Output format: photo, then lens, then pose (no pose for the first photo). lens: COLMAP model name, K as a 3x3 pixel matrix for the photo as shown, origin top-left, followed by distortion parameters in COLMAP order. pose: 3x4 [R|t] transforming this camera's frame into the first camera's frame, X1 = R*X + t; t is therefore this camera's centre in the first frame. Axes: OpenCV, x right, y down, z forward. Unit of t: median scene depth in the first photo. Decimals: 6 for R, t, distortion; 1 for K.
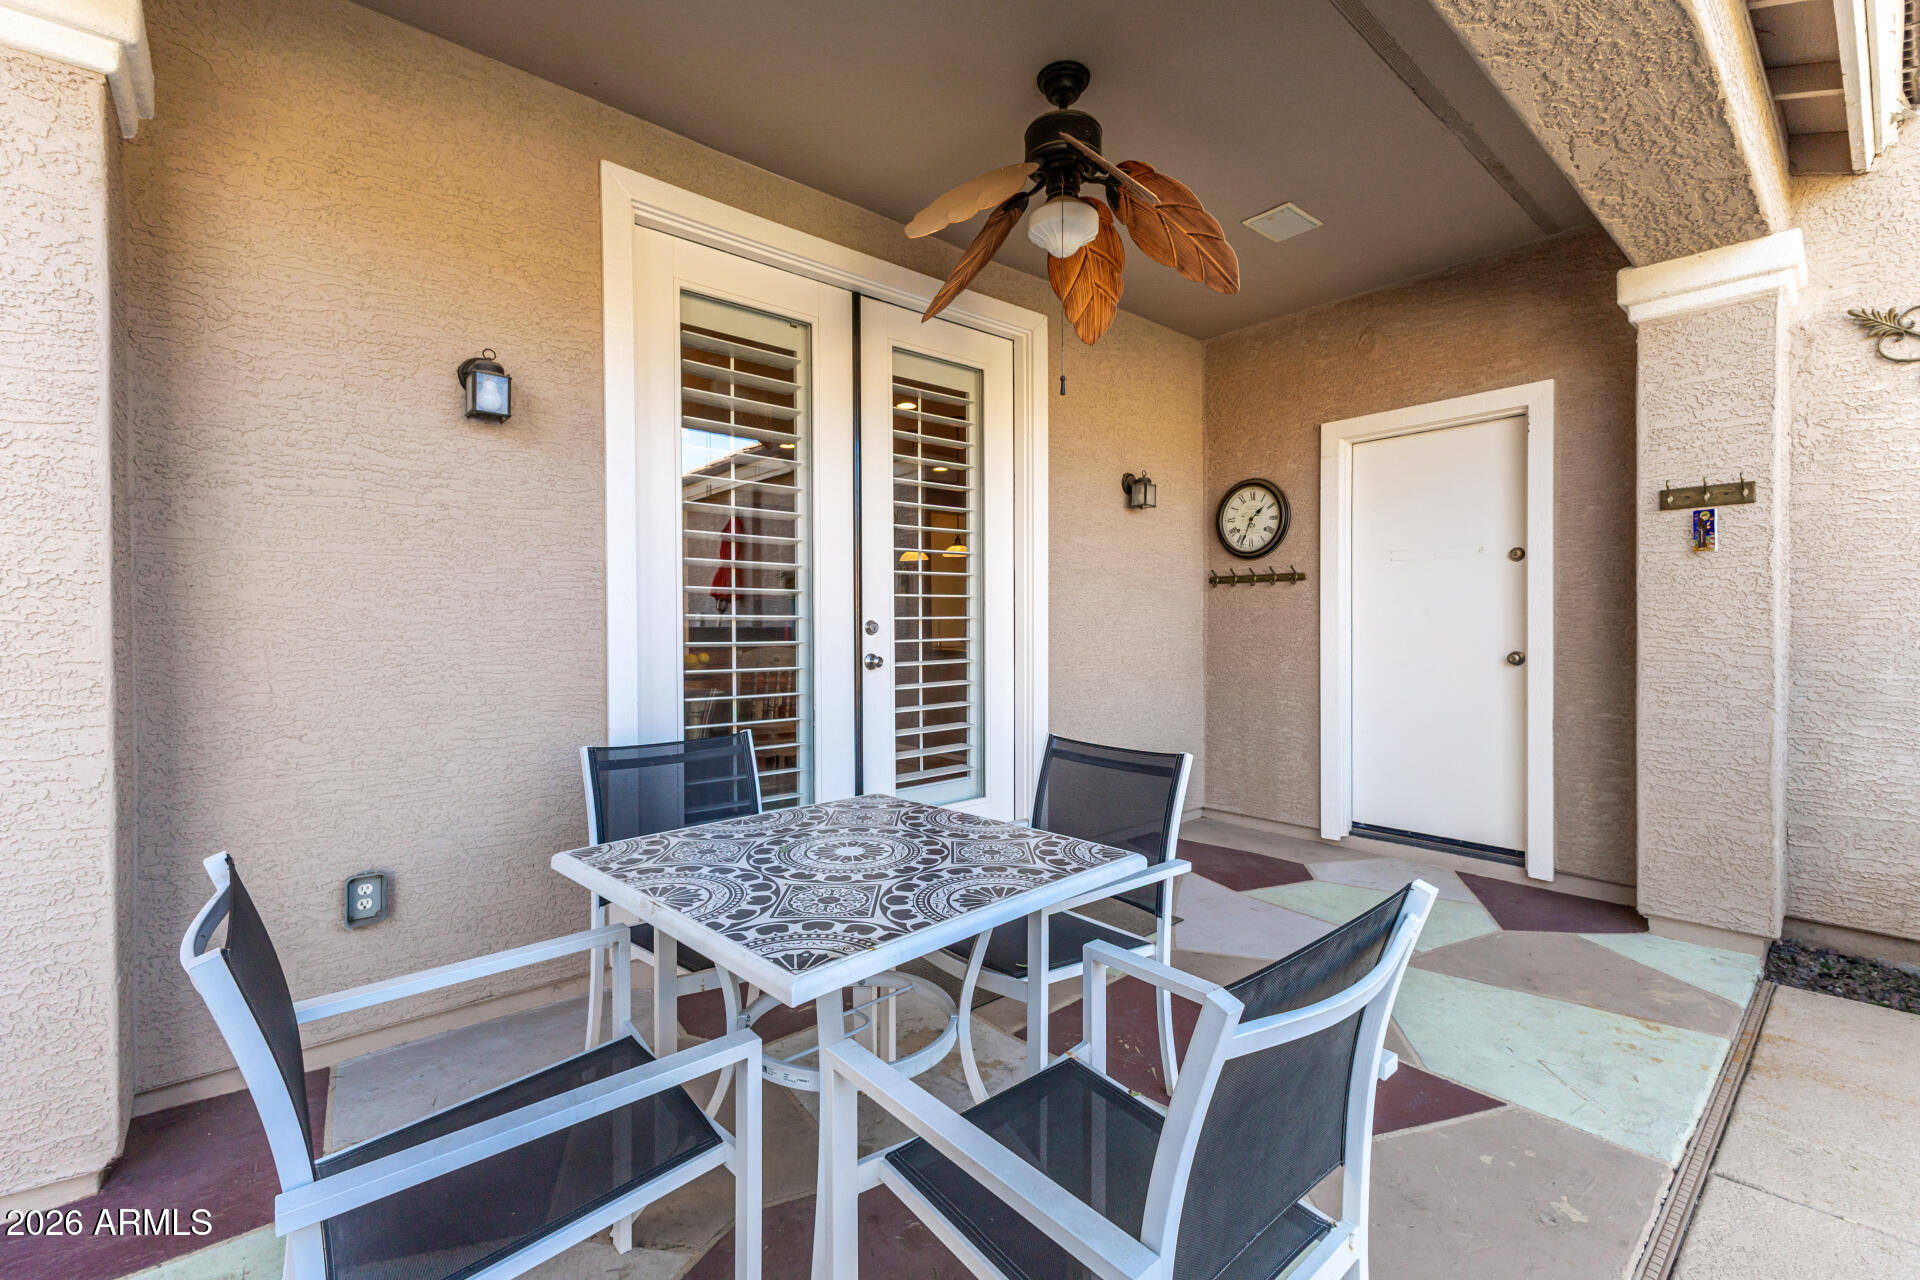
lens RADIAL K [[820.7, 0, 958.8], [0, 820.7, 630.6], [0, 0, 1]] dist [0.003574, -0.003243]
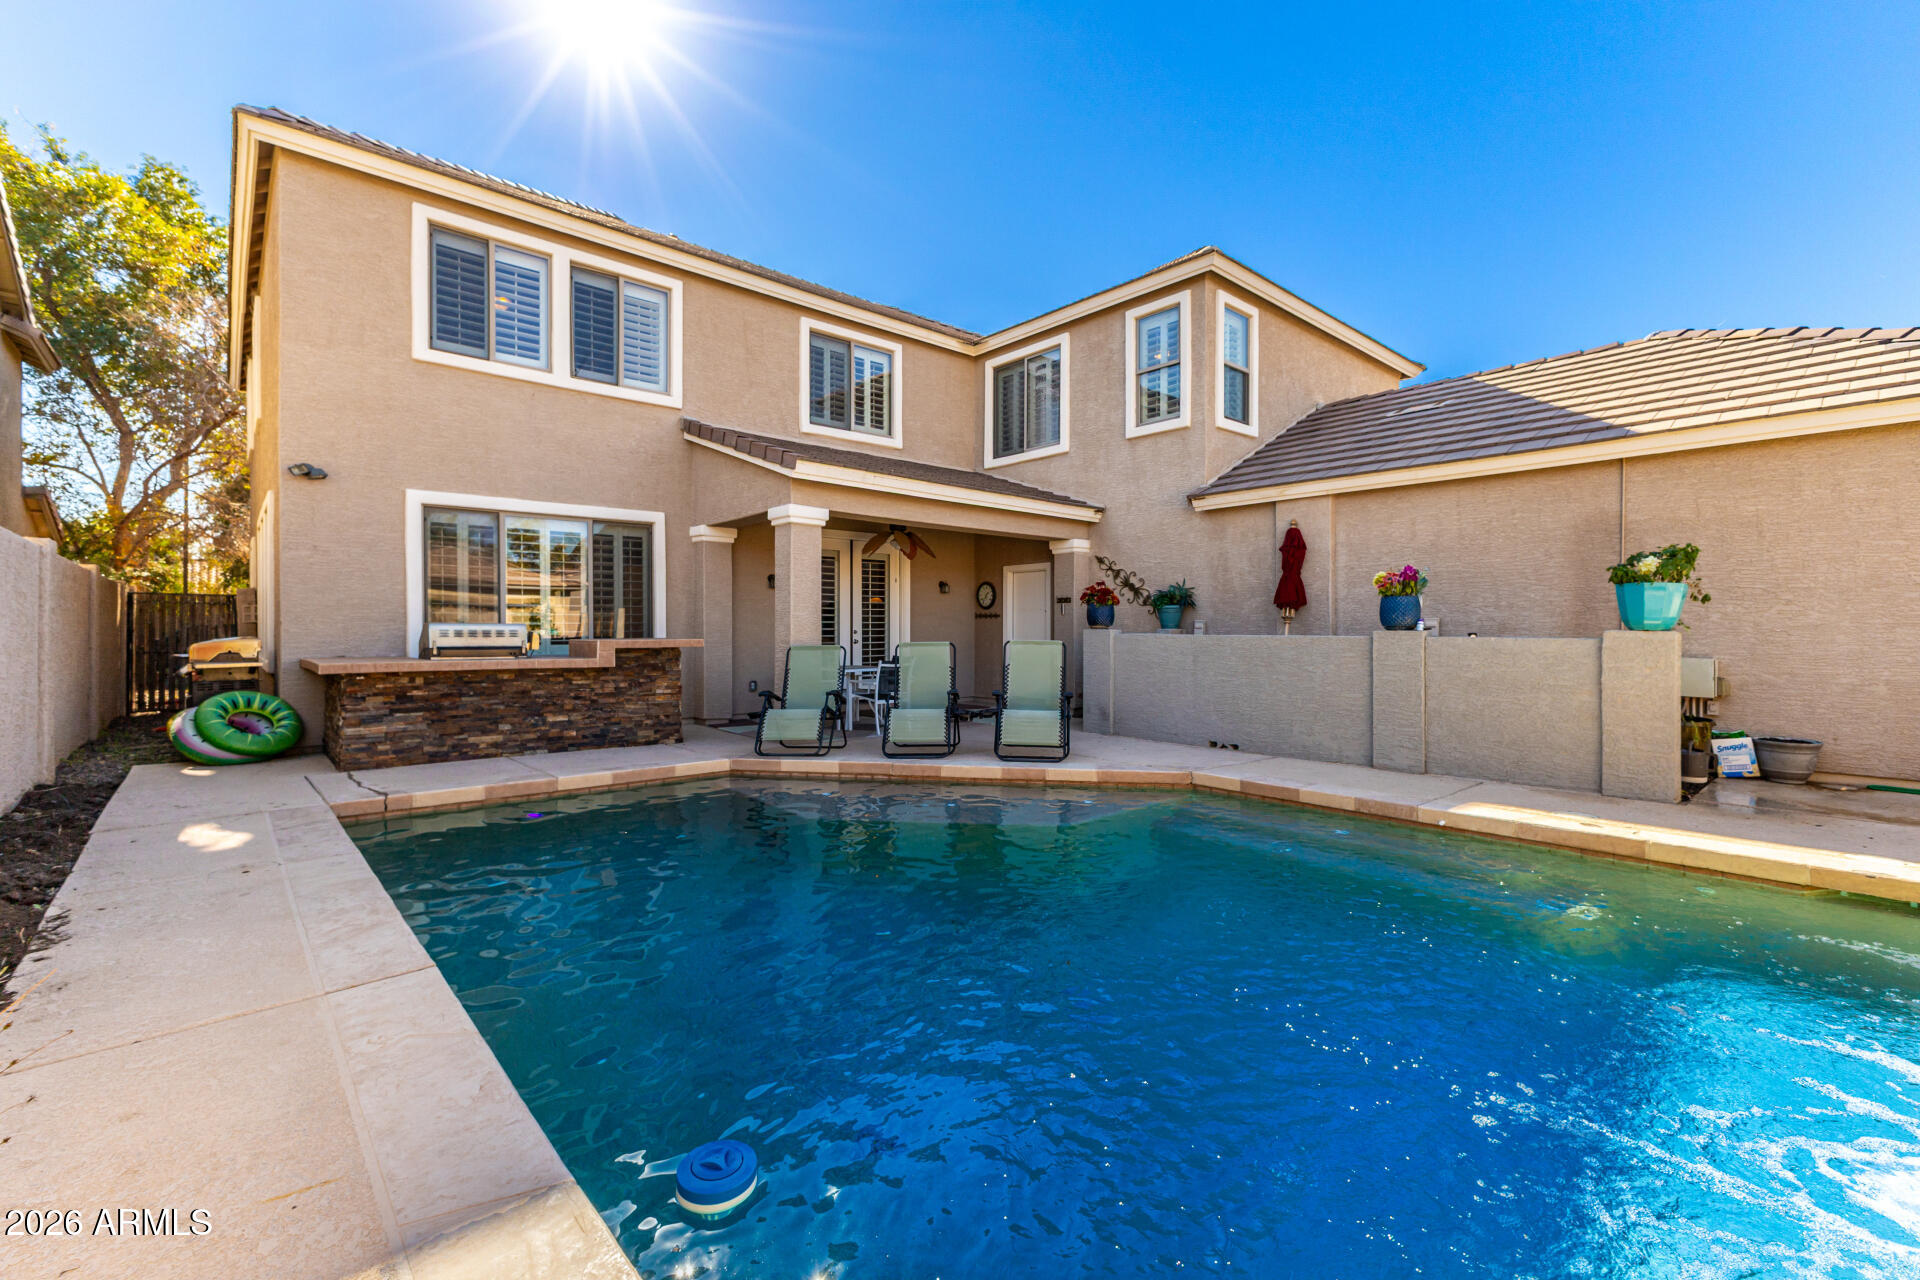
lens RADIAL K [[820.7, 0, 958.8], [0, 820.7, 630.8], [0, 0, 1]] dist [0.003574, -0.003243]
pose [[0.999829, 0.005287, 0.017694, 0.256559], [-0.005170, 0.999964, -0.006666, 0.011829], [-0.017729, 0.006574, 0.999821, -2.355054]]
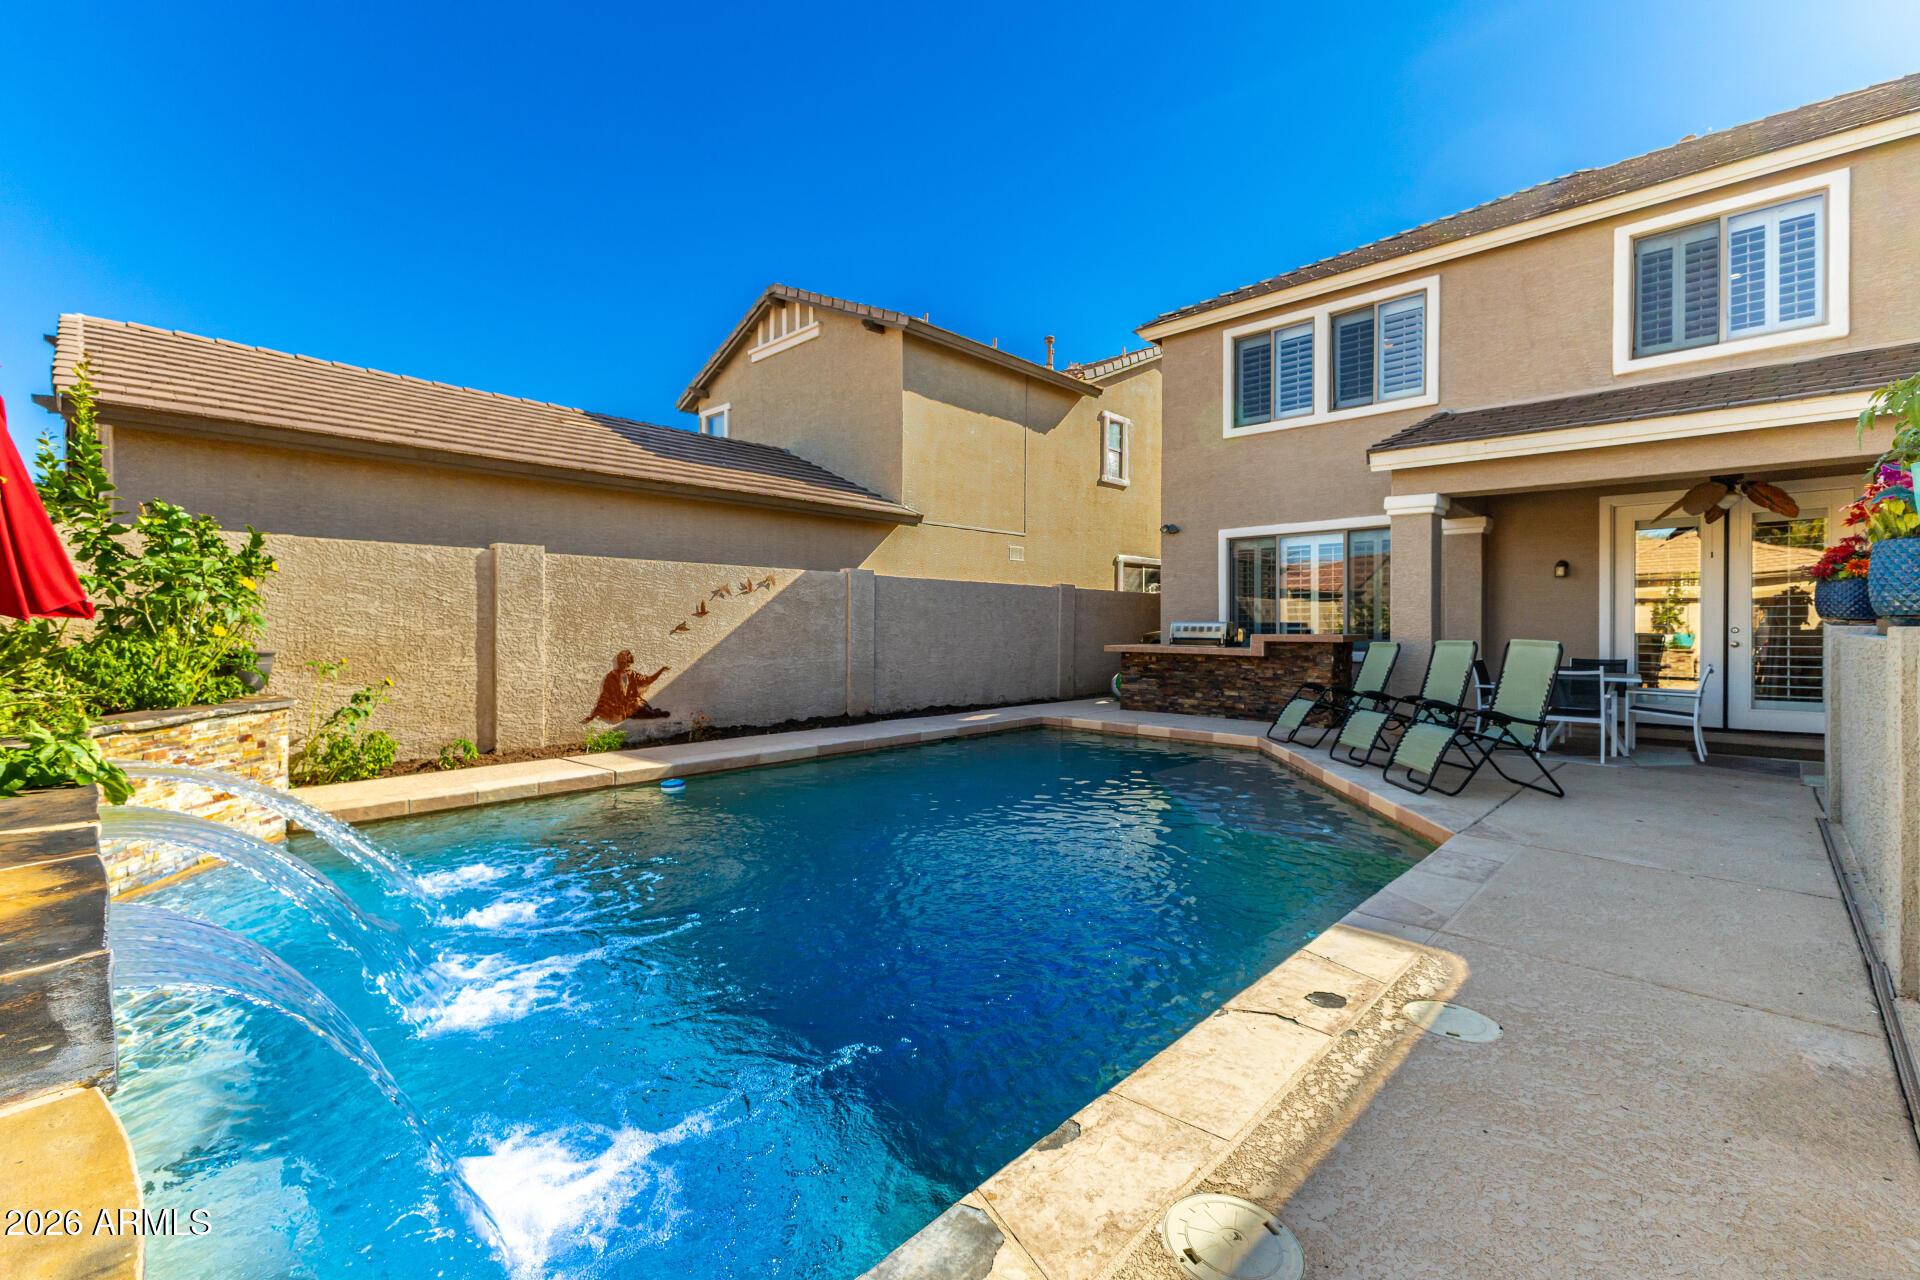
lens RADIAL K [[820.7, 0, 957.4], [0, 820.7, 630.2], [0, 0, 1]] dist [0.003574, -0.003243]
pose [[0.092252, 0.009073, -0.995694, 1.930223], [-0.010943, 0.999907, 0.008097, 0.001271], [0.995676, 0.010149, 0.092343, -1.431795]]
